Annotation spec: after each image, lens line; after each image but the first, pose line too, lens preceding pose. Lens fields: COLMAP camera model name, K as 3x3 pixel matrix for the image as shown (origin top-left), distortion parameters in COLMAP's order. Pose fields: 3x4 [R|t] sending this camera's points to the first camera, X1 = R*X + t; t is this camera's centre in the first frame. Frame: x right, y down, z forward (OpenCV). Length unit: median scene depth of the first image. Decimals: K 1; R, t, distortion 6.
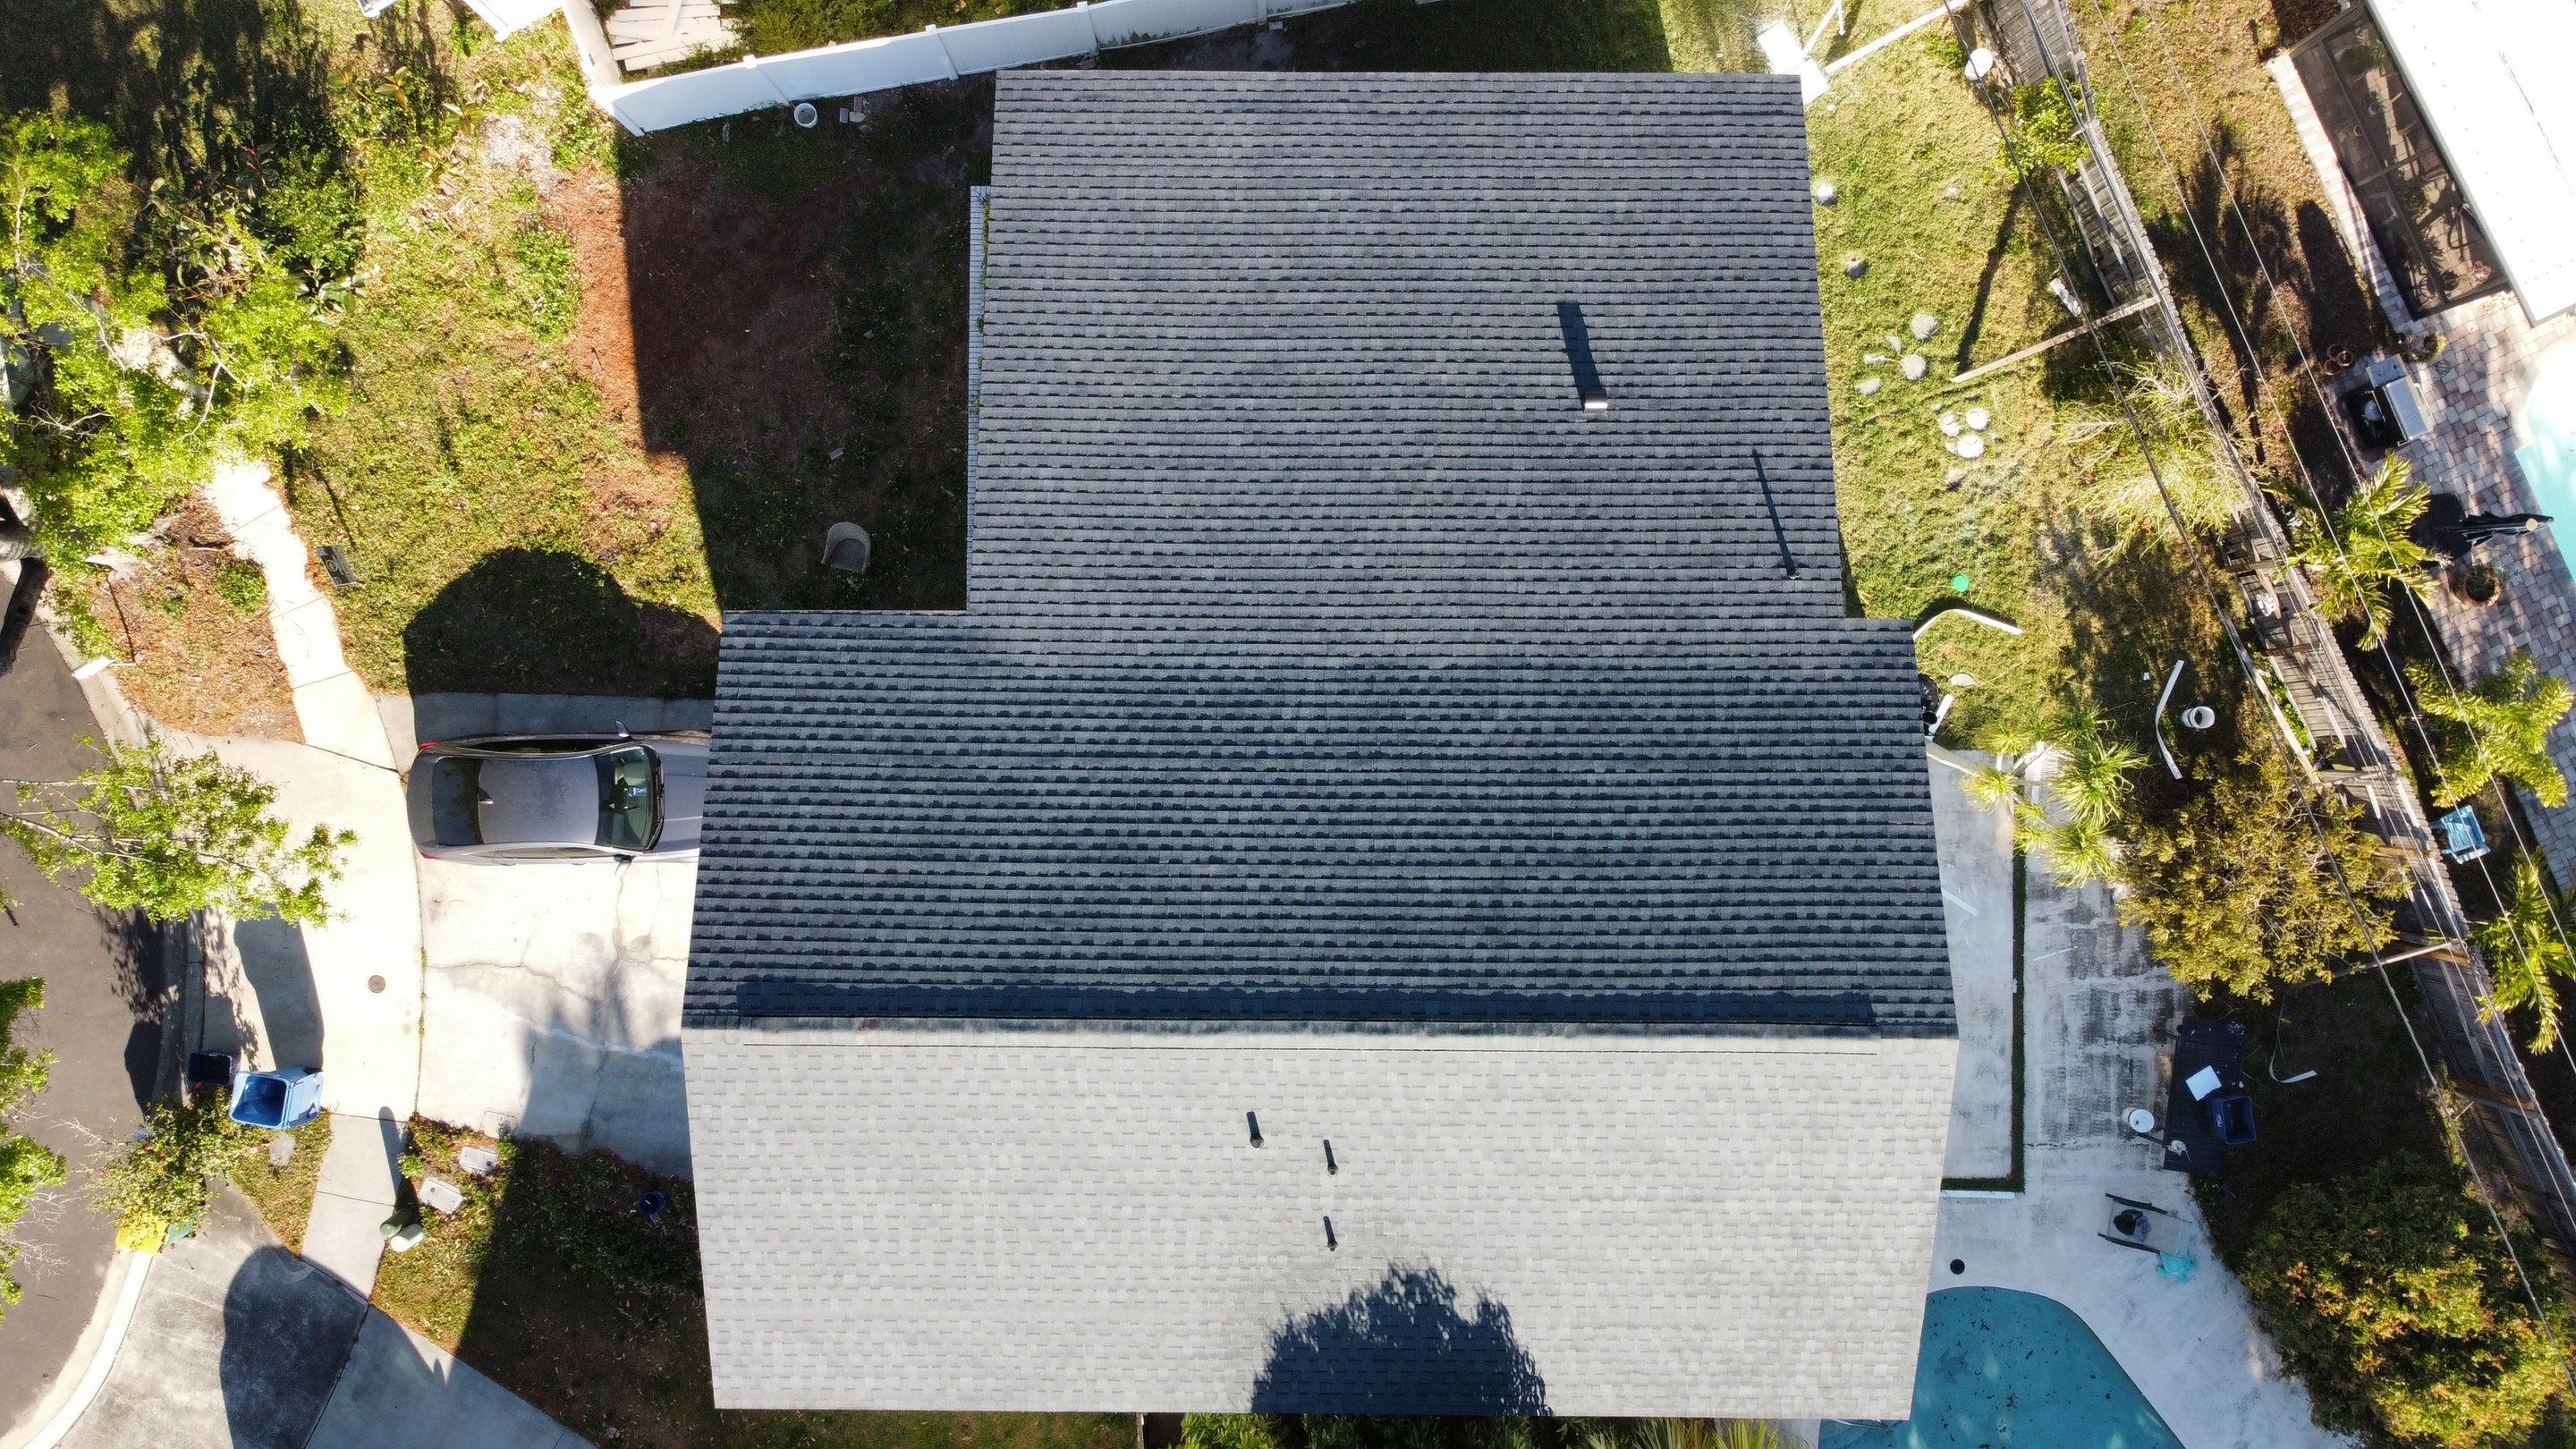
lens RADIAL K [[1955.7, 0, 1262.1], [0, 1955.7, 695.2], [0, 0, 1]] dist [0.023825, -0.048271]
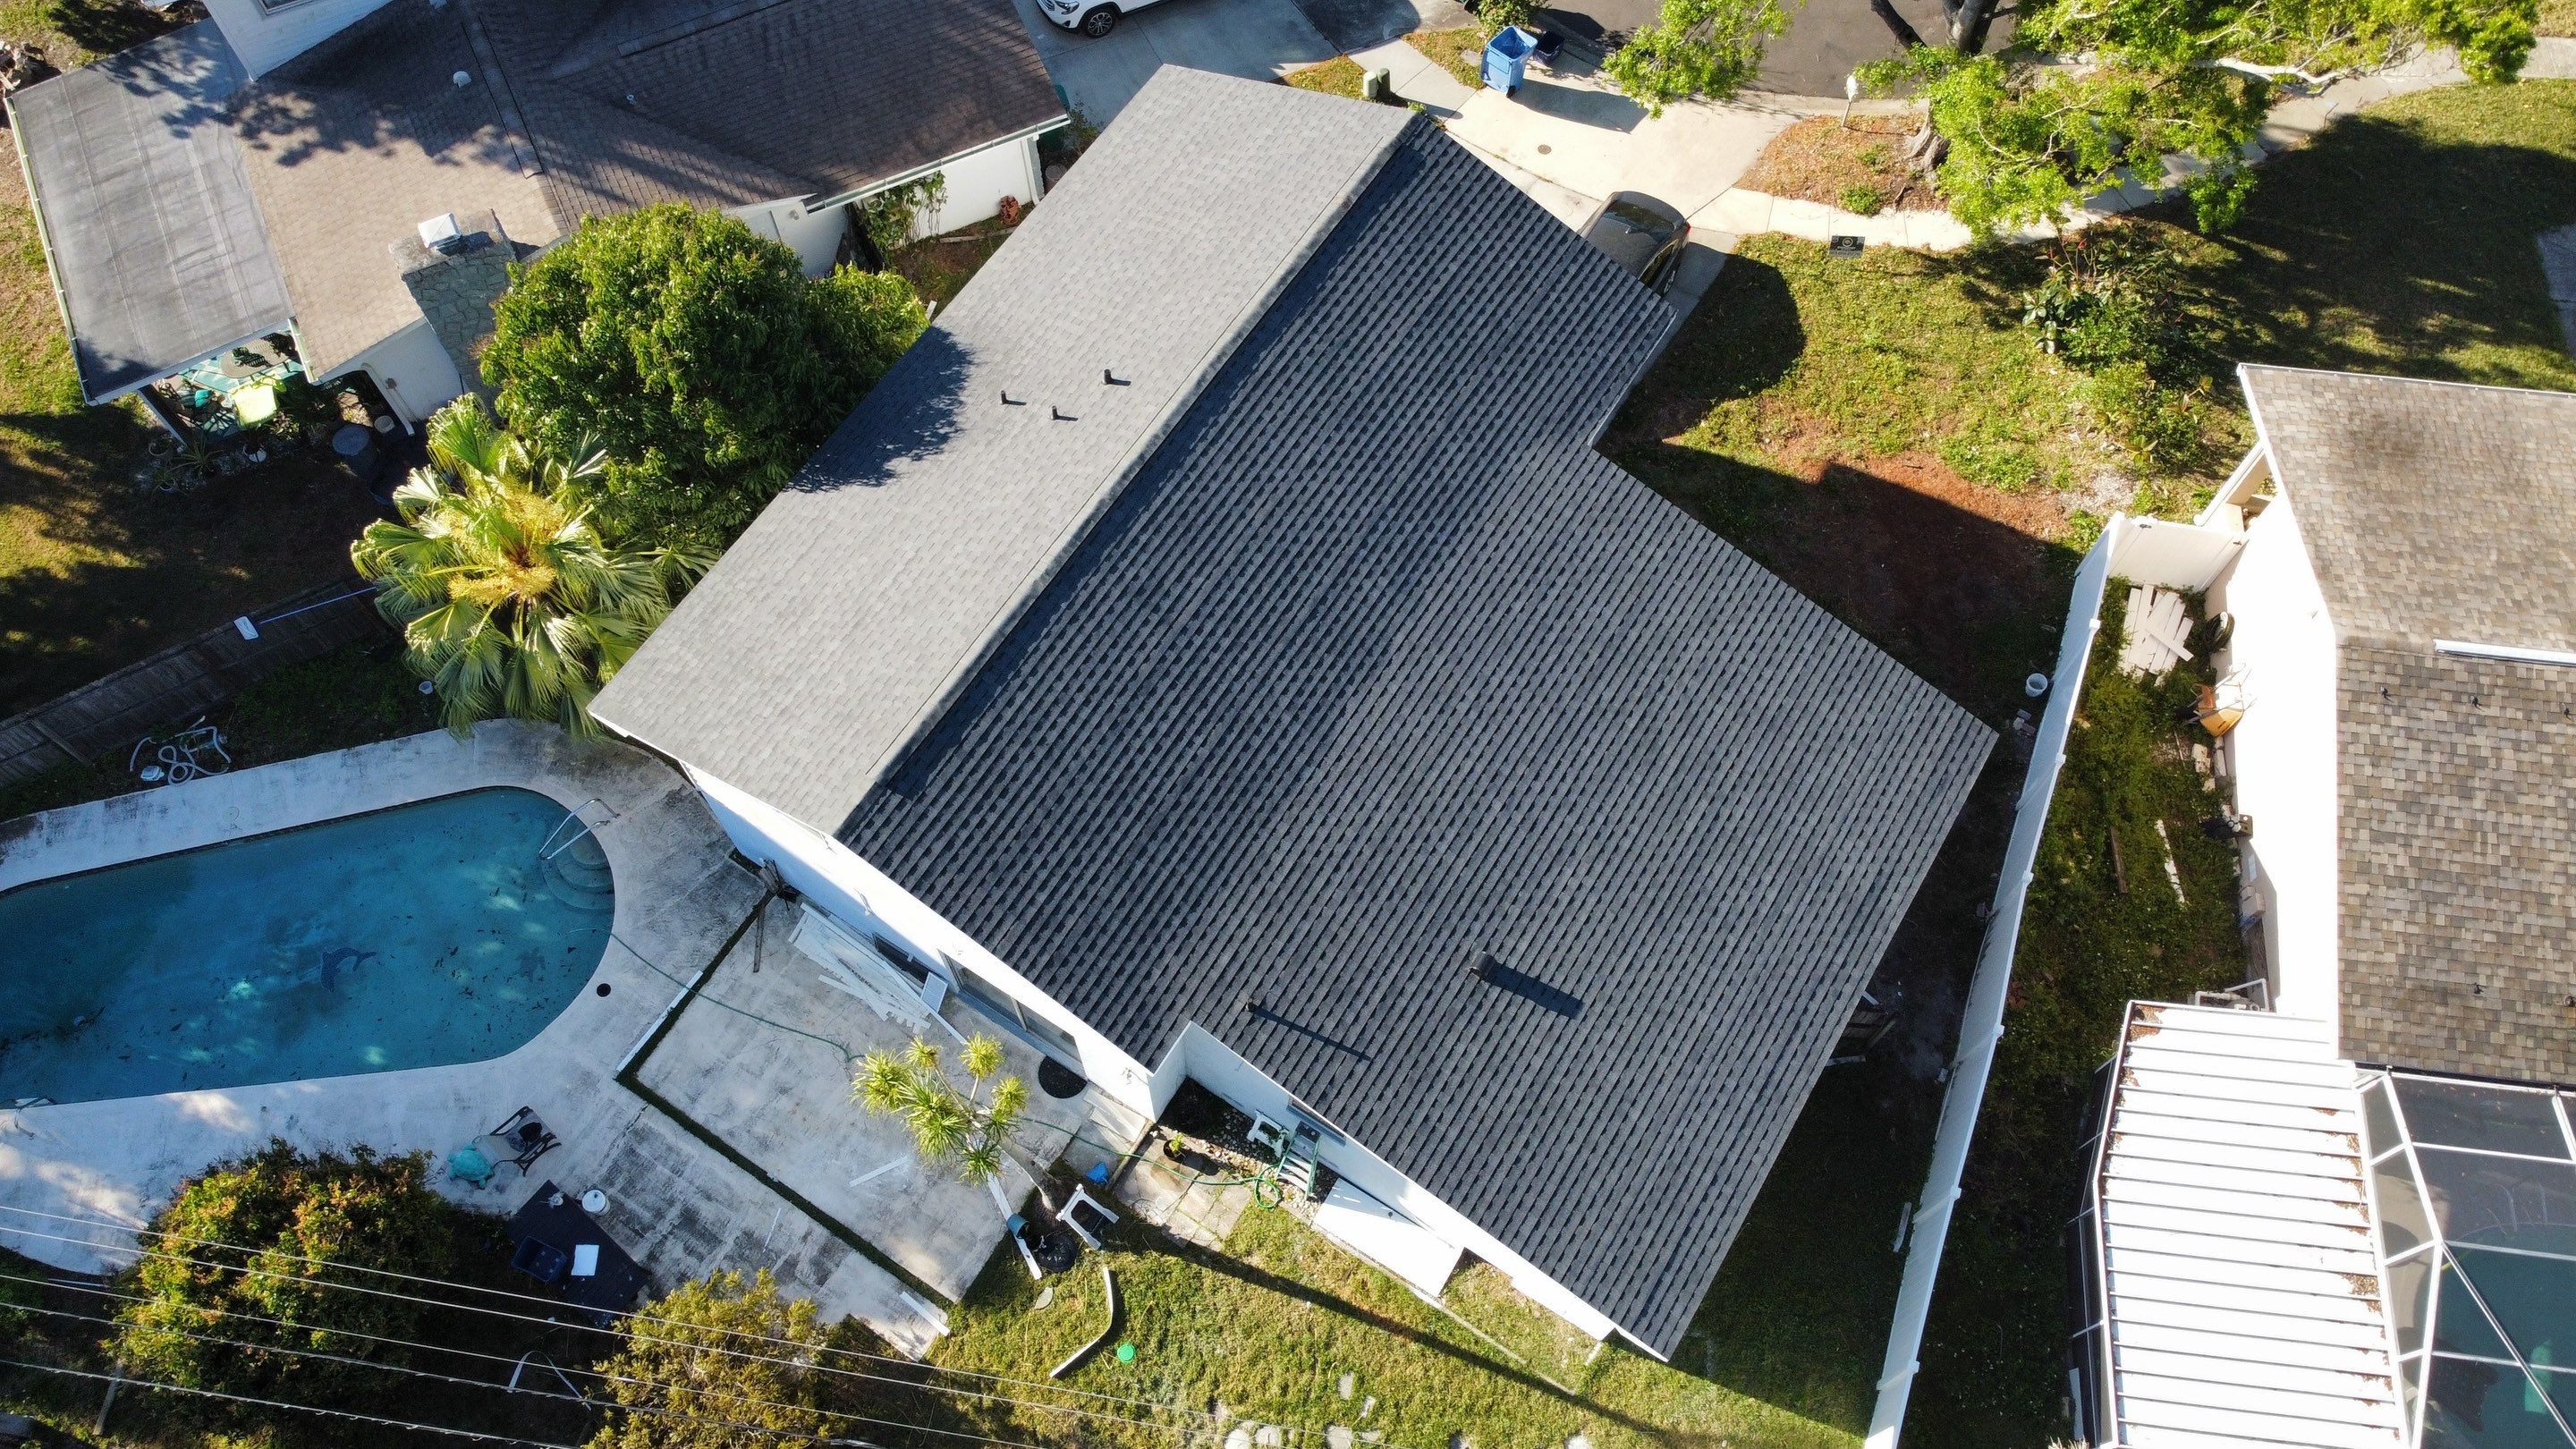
lens RADIAL K [[1955.7, 0, 1258.3], [0, 1955.7, 691.1], [0, 0, 1]] dist [0.023825, -0.048271]
pose [[-0.537490, 0.753491, -0.378623, 0.479380], [-0.842907, -0.466881, 0.267452, -0.238694], [0.024751, 0.462896, 0.886067, -0.020270]]
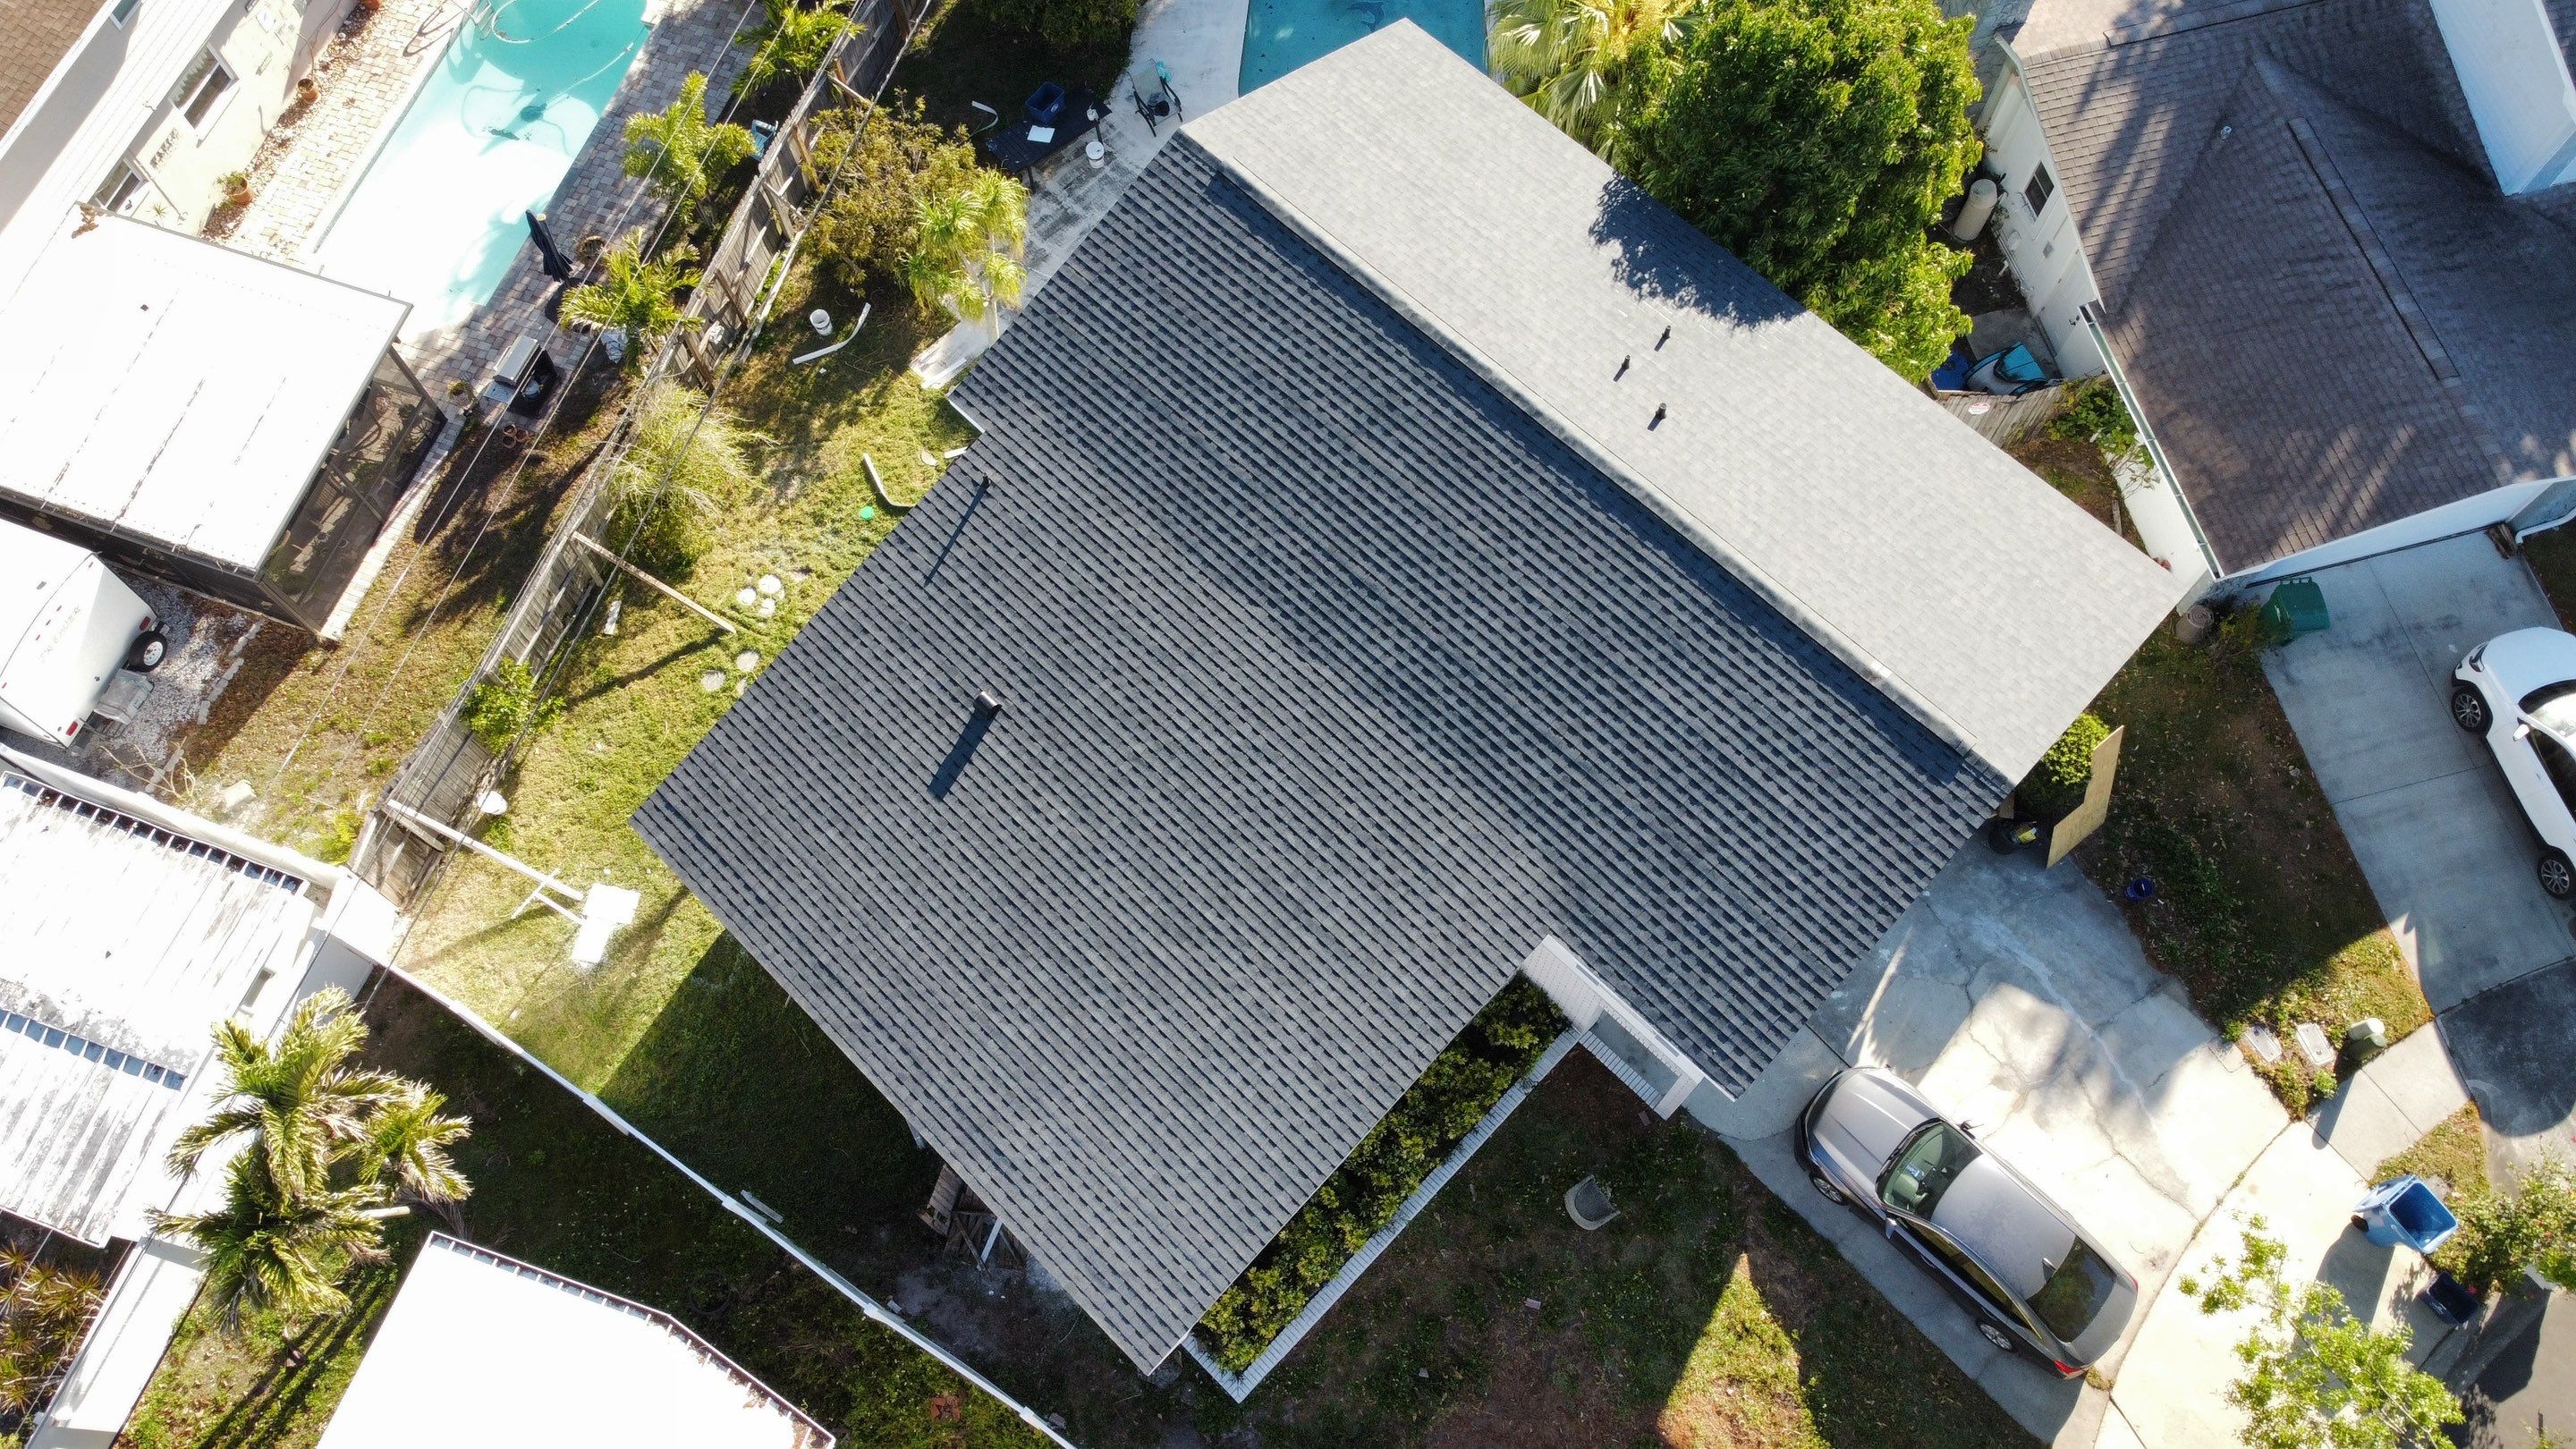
lens RADIAL K [[1955.7, 0, 1243.1], [0, 1955.7, 691.5], [0, 0, 1]] dist [0.023825, -0.048271]
pose [[-0.714846, -0.630077, 0.303311, -0.236731], [0.699019, -0.655743, 0.285260, -0.324901], [0.019159, 0.415937, 0.909191, 0.000183]]
